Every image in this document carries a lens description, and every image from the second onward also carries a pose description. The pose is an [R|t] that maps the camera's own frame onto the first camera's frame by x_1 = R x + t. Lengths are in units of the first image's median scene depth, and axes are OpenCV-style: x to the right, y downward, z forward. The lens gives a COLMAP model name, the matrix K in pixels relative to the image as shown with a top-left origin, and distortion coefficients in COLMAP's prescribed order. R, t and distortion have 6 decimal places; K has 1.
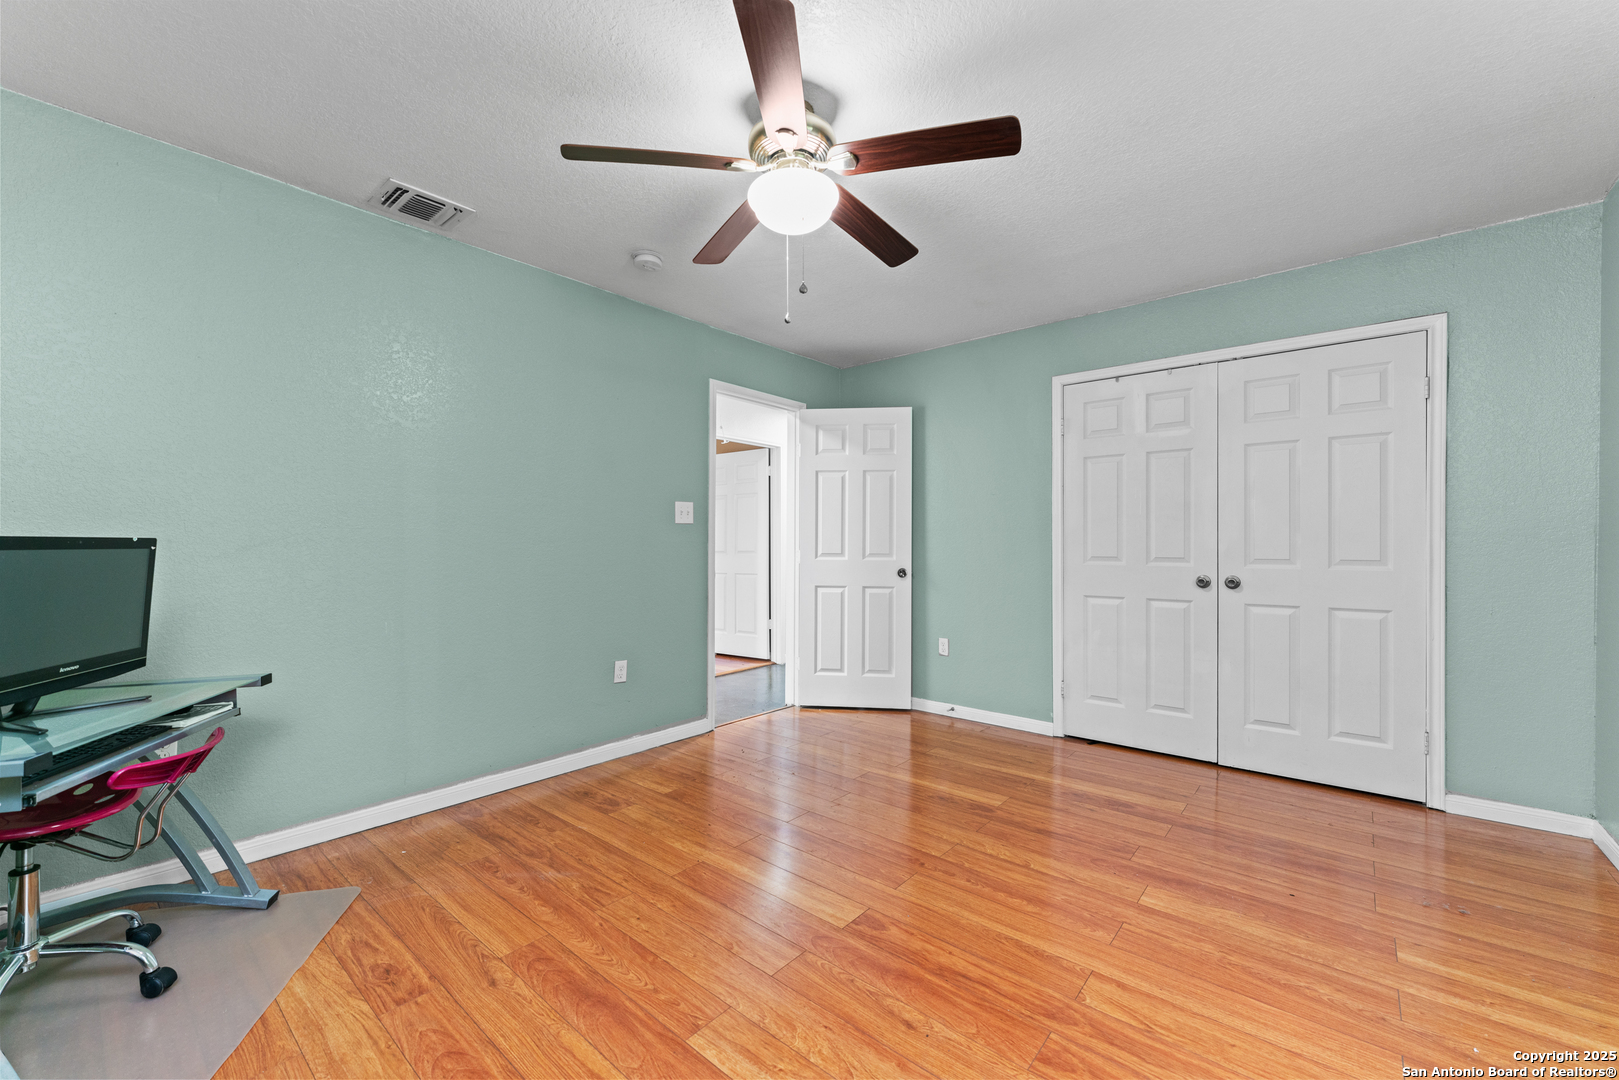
lens RADIAL K [[648.0, 0, 803.7], [0, 648.0, 541.7], [0, 0, 1]] dist [-0.001291, -0.000079]
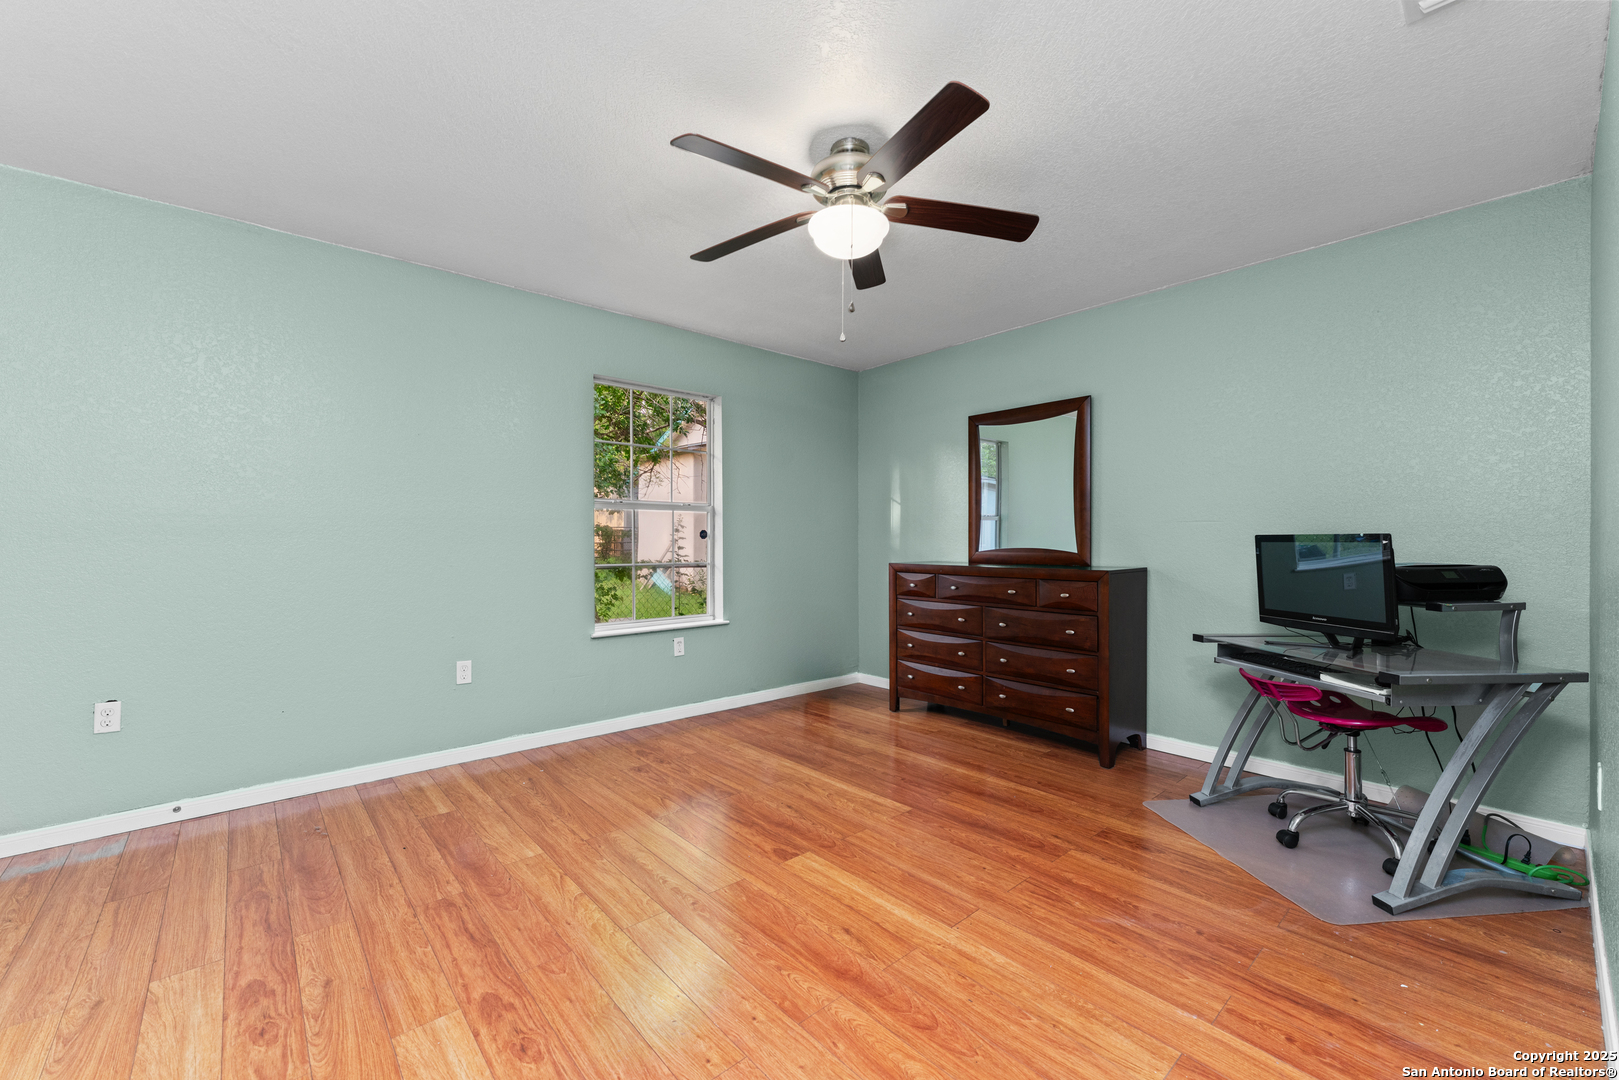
lens RADIAL K [[648.0, 0, 811.8], [0, 648.0, 541.9], [0, 0, 1]] dist [-0.001291, -0.000079]
pose [[-0.991677, -0.001659, 0.128741, -0.100934], [-0.001665, 0.999999, 0.000060, 0.011345], [-0.128741, -0.000155, -0.991678, 2.166224]]
